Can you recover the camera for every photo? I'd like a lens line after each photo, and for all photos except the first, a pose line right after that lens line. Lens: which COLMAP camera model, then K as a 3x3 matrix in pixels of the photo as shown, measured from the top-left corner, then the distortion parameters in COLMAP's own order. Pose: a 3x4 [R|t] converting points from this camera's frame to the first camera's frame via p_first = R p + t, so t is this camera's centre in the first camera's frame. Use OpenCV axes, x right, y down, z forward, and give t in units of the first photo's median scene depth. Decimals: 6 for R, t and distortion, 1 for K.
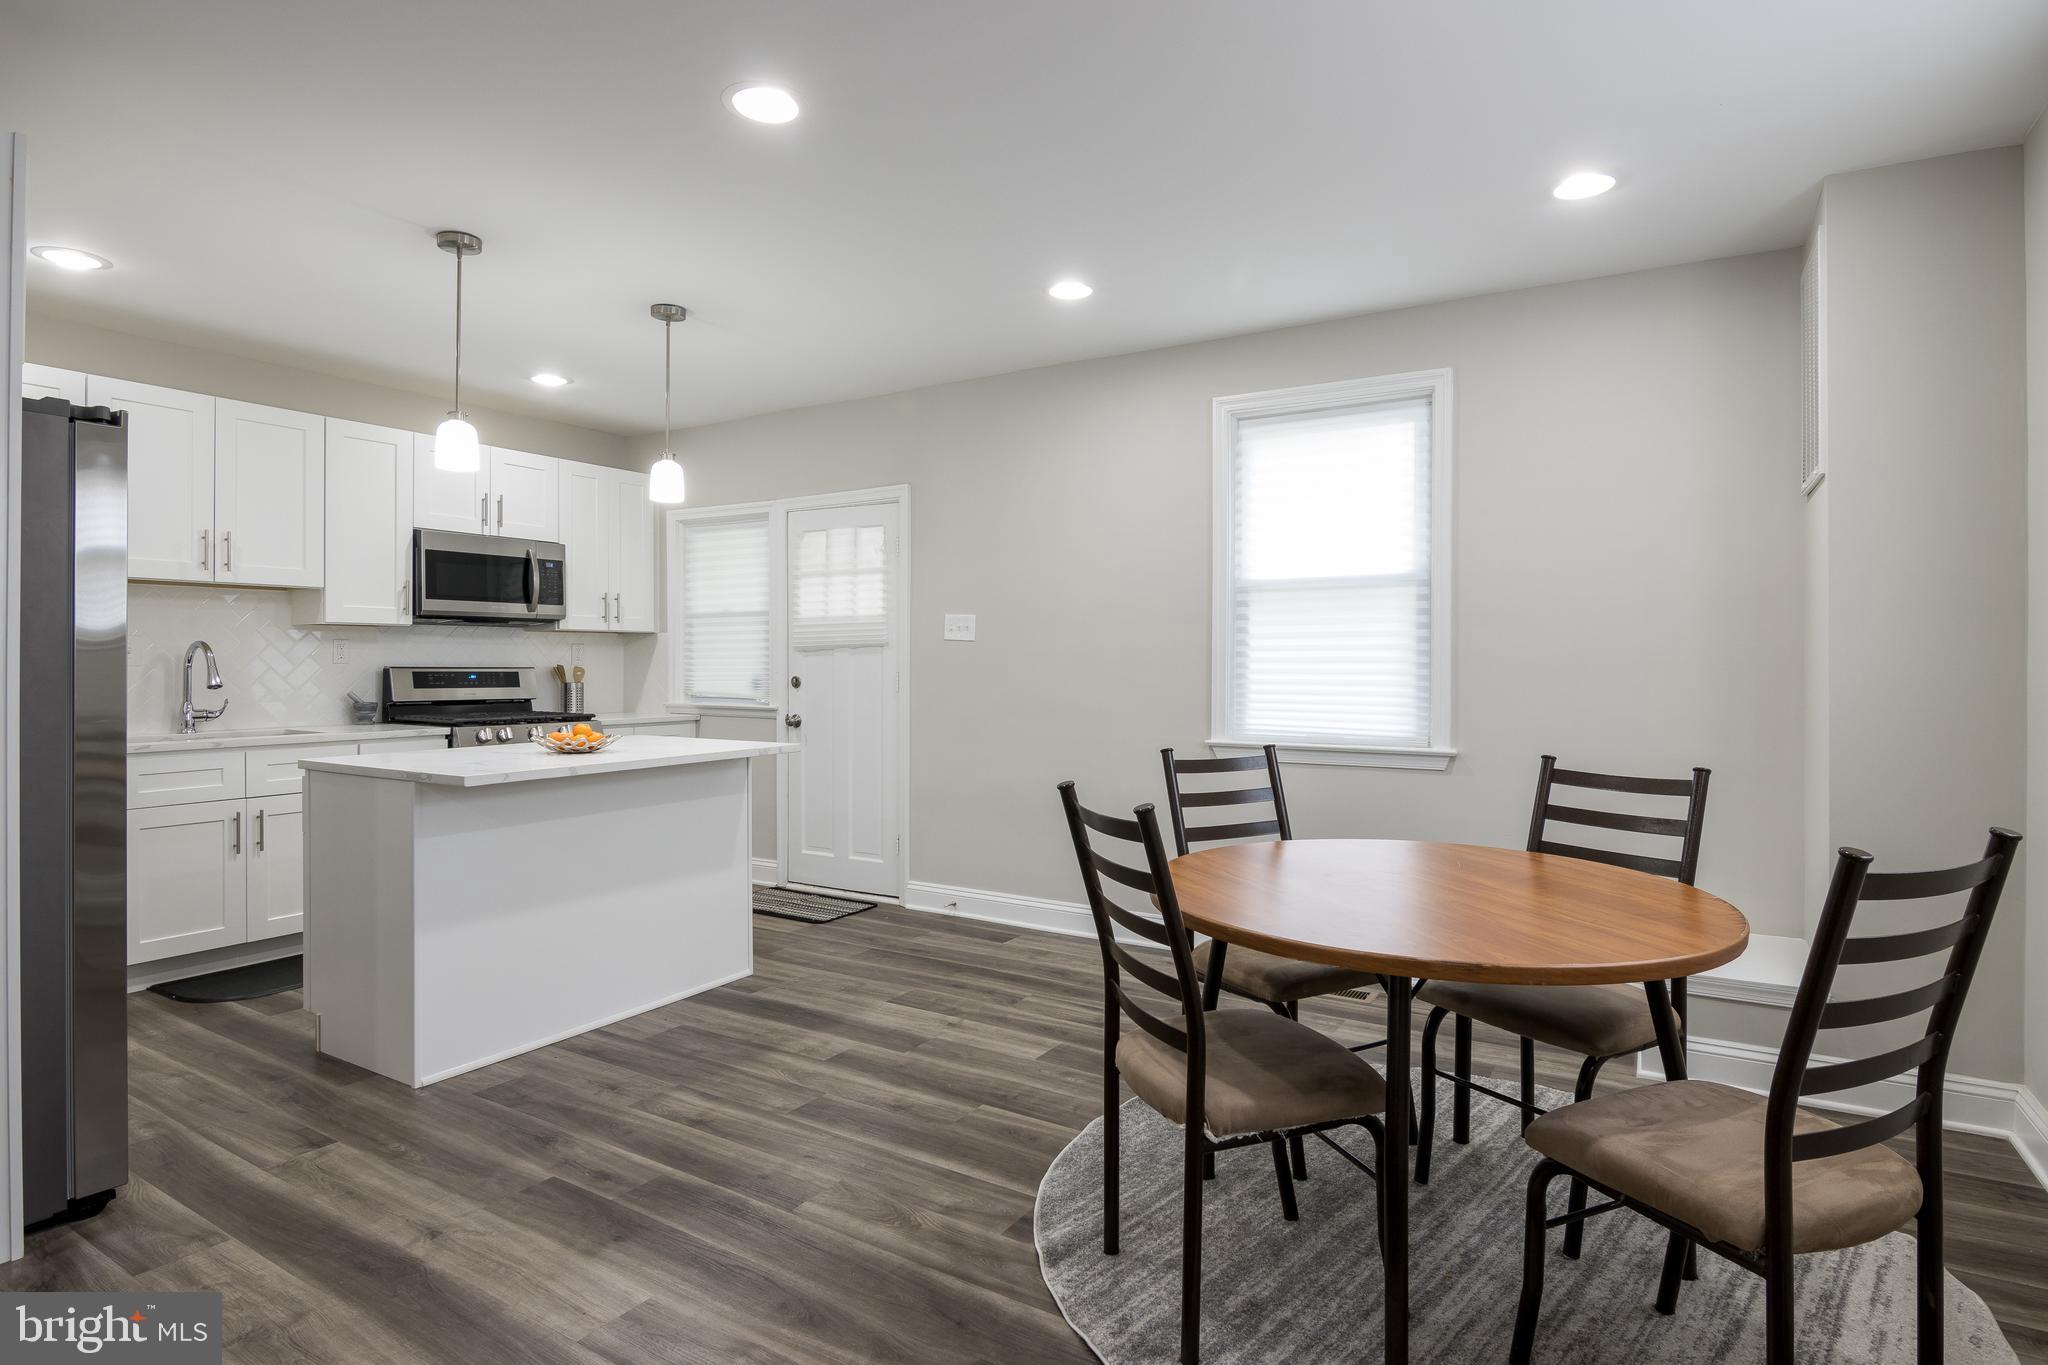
lens RADIAL K [[1067.7, 0, 1022.5], [0, 1067.7, 664.1], [0, 0, 1]] dist [0.003507, -0.000324]
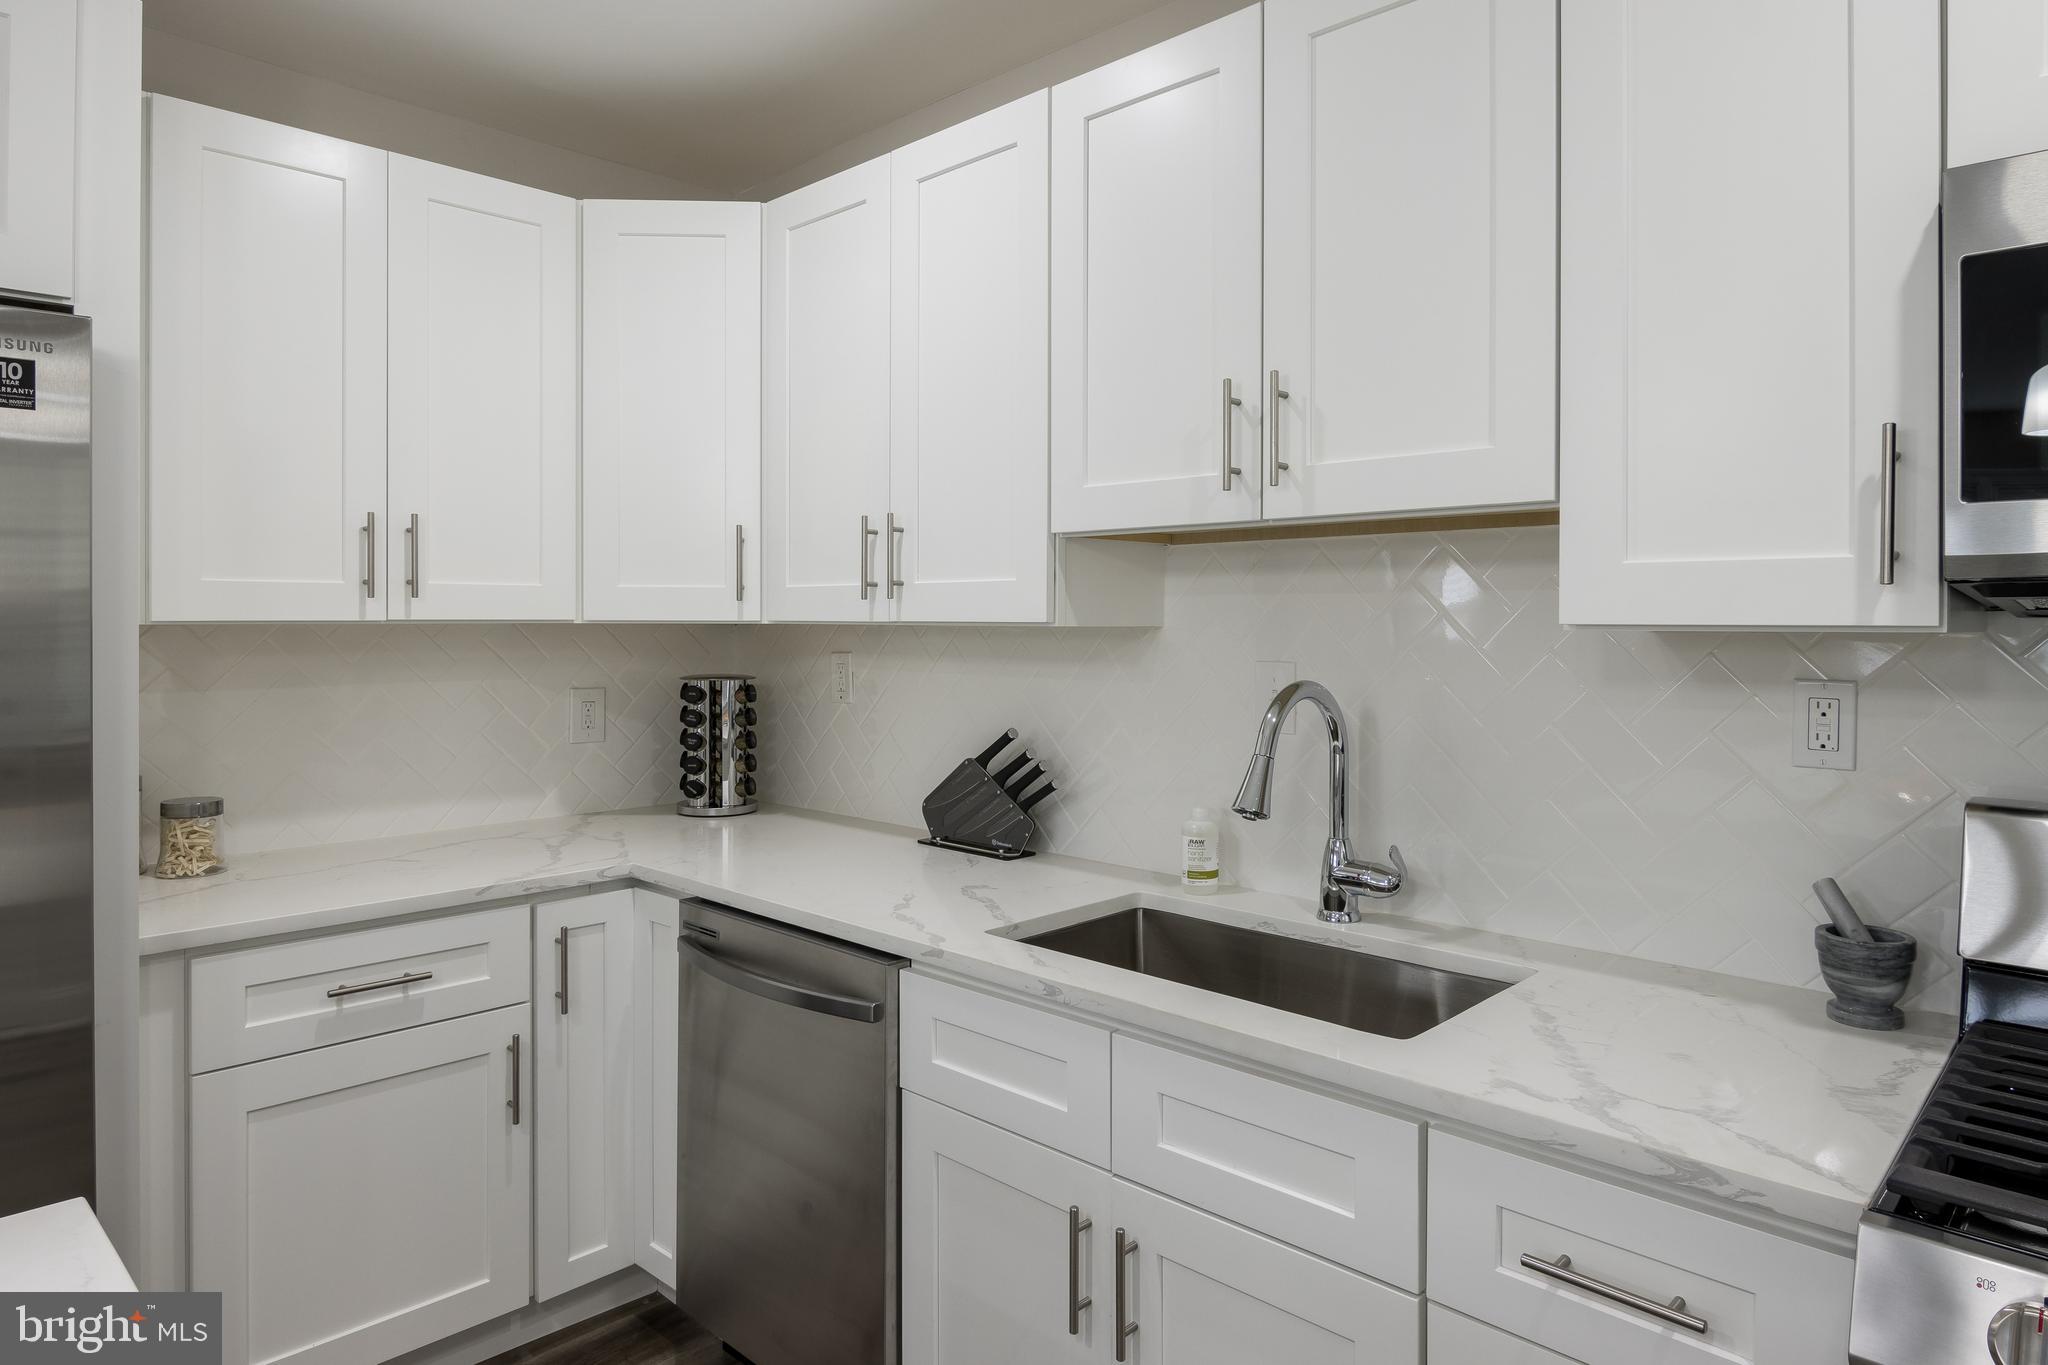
lens RADIAL K [[1223.2, 0, 1039.6], [0, 1223.2, 629.5], [0, 0, 1]] dist [0.007458, -0.006433]
pose [[-0.211018, 0.004951, -0.977470, -0.365774], [-0.005764, 0.999963, 0.006309, -0.045820], [0.977465, 0.006966, -0.210981, 1.094261]]
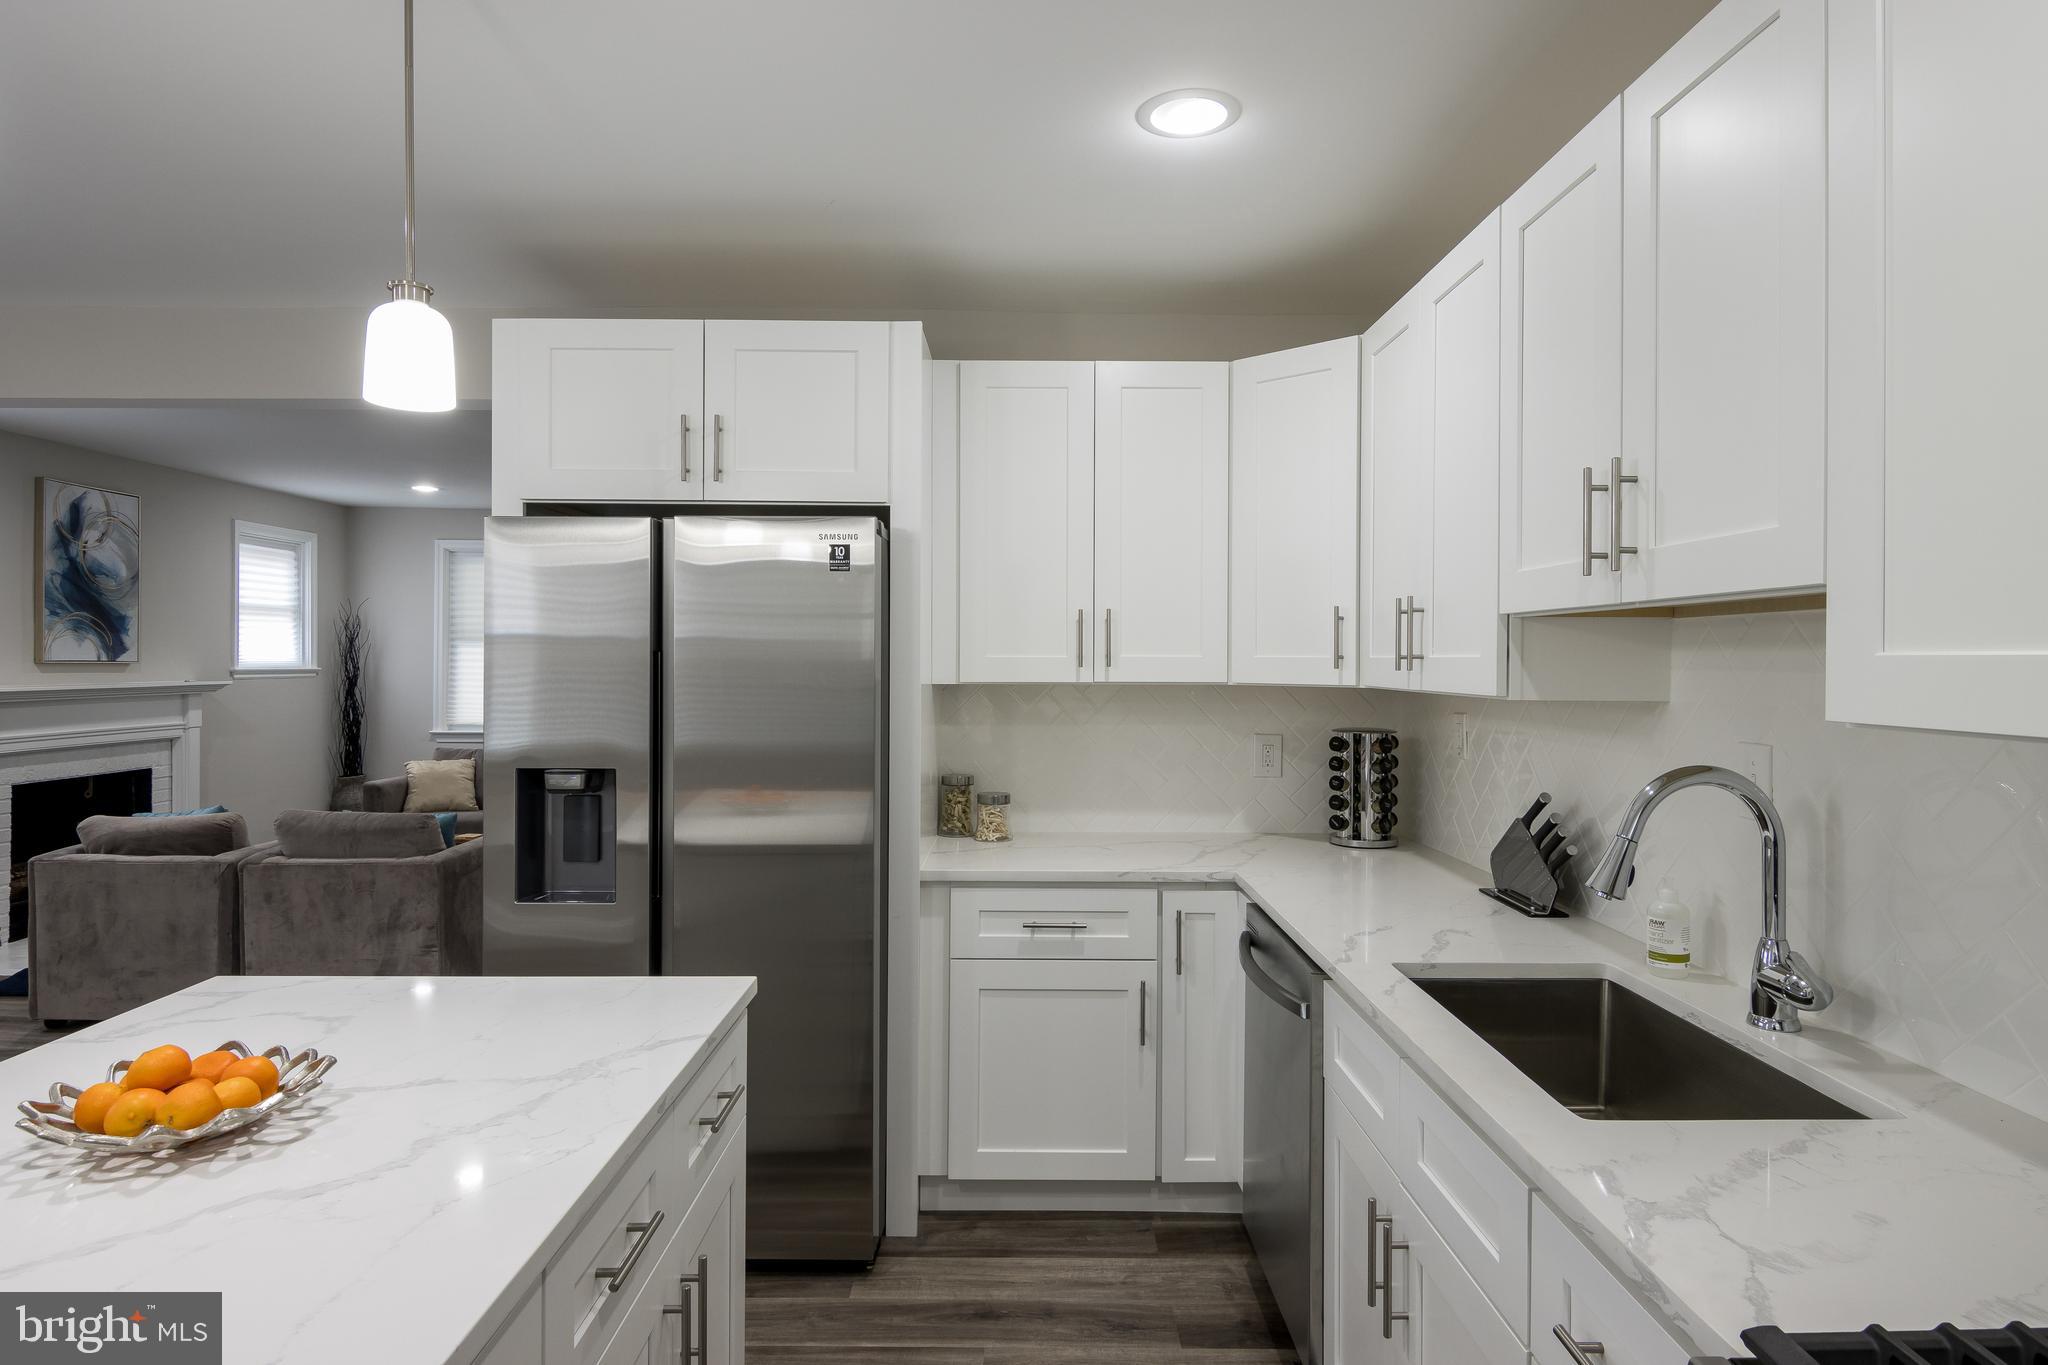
lens RADIAL K [[1136.8, 0, 1027.1], [0, 1136.8, 660.2], [0, 0, 1]] dist [0.000134, -0.007431]
pose [[-0.846545, -0.007568, -0.532263, -0.412477], [-0.009613, 0.999953, 0.001072, -0.060668], [0.532230, 0.006024, -0.846578, 1.318523]]
